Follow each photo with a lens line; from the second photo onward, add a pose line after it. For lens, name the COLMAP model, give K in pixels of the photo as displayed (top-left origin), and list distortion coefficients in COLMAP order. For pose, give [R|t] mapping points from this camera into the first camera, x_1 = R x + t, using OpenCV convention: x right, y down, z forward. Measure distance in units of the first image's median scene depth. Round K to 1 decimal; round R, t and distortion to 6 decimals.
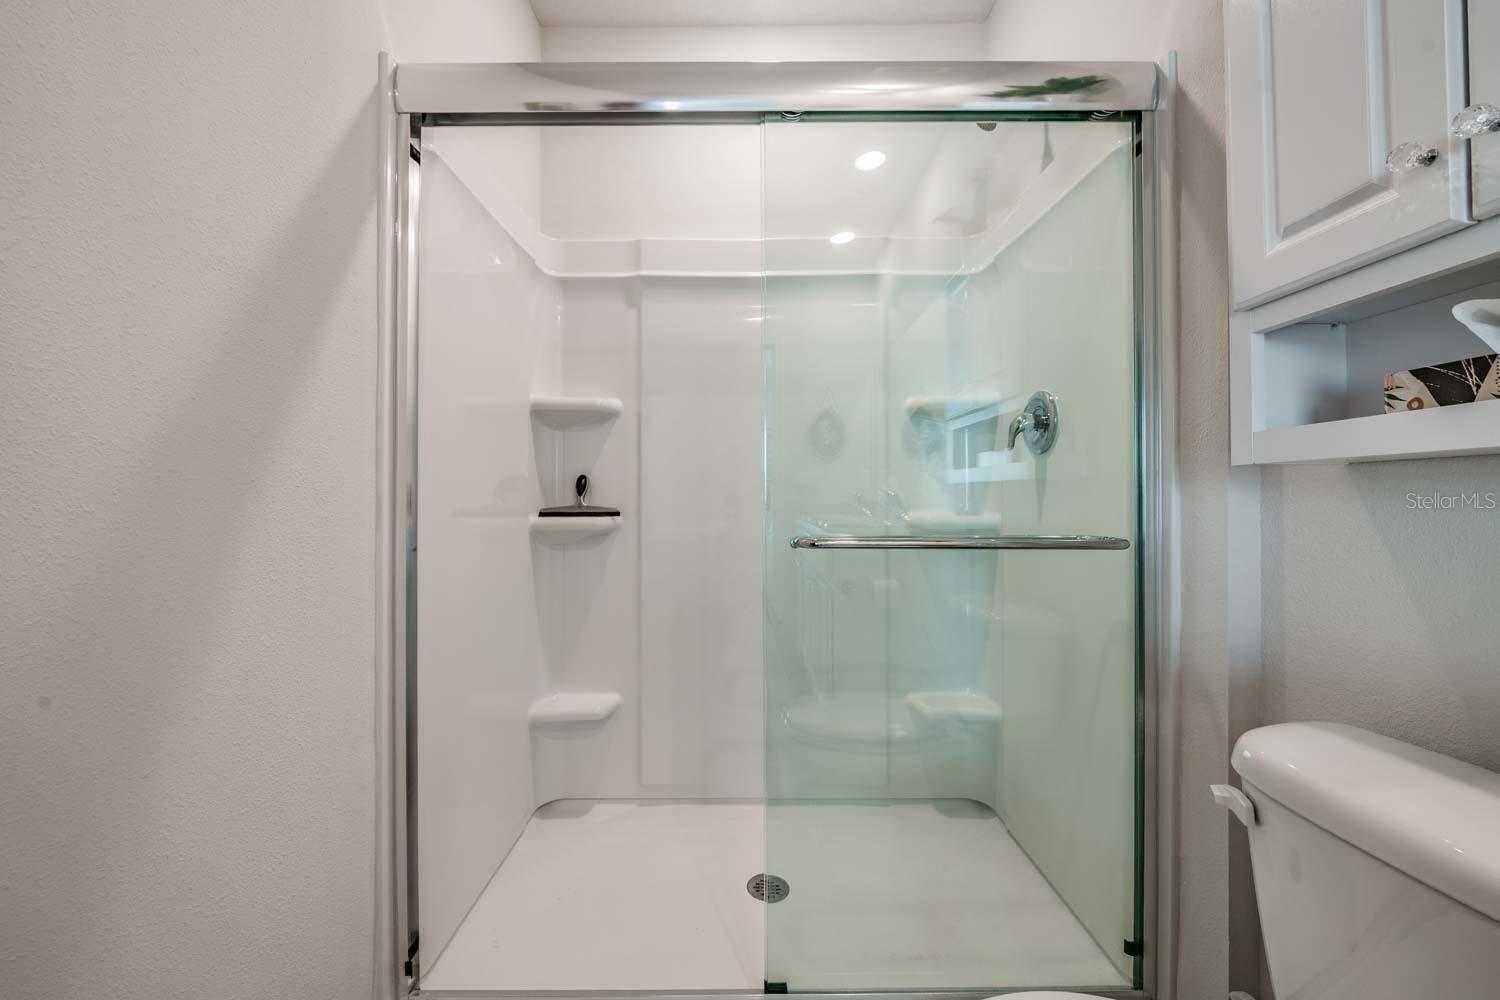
lens RADIAL K [[594.1, 0, 747.2], [0, 594.1, 492.2], [0, 0, 1]] dist [-0.011525, -0.001971]
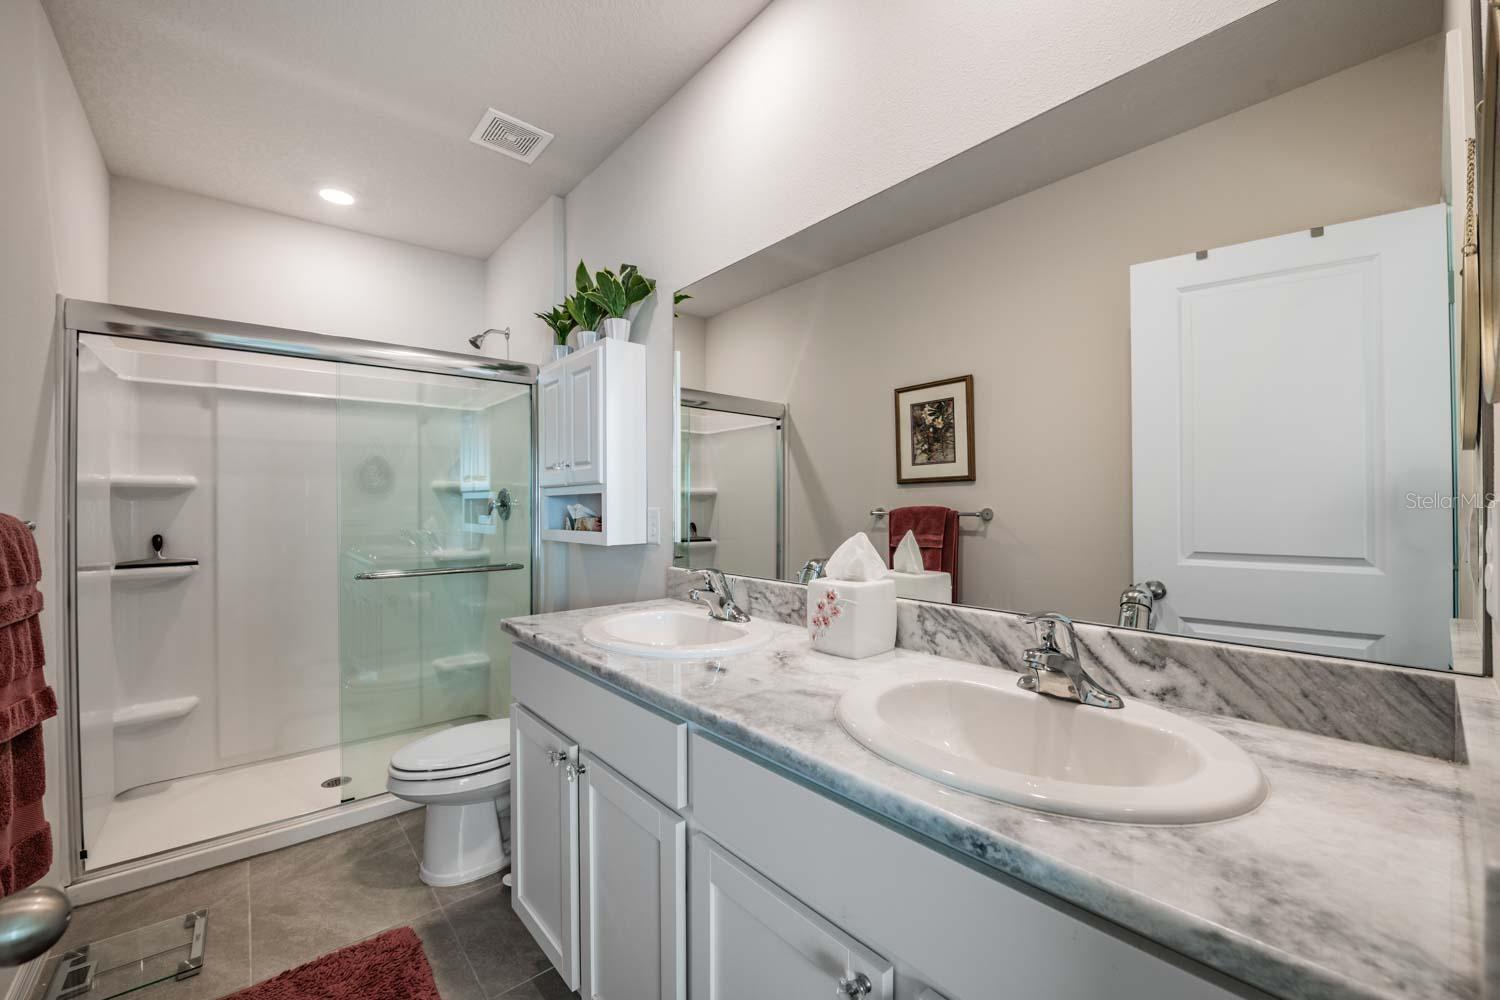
lens RADIAL K [[594.1, 0, 762.7], [0, 594.1, 502.5], [0, 0, 1]] dist [-0.011525, -0.001971]
pose [[0.755230, 0.000628, 0.655459, -0.118370], [0.000456, 0.999999, -0.001484, -0.099004], [-0.655459, 0.001419, 0.755229, -0.856281]]
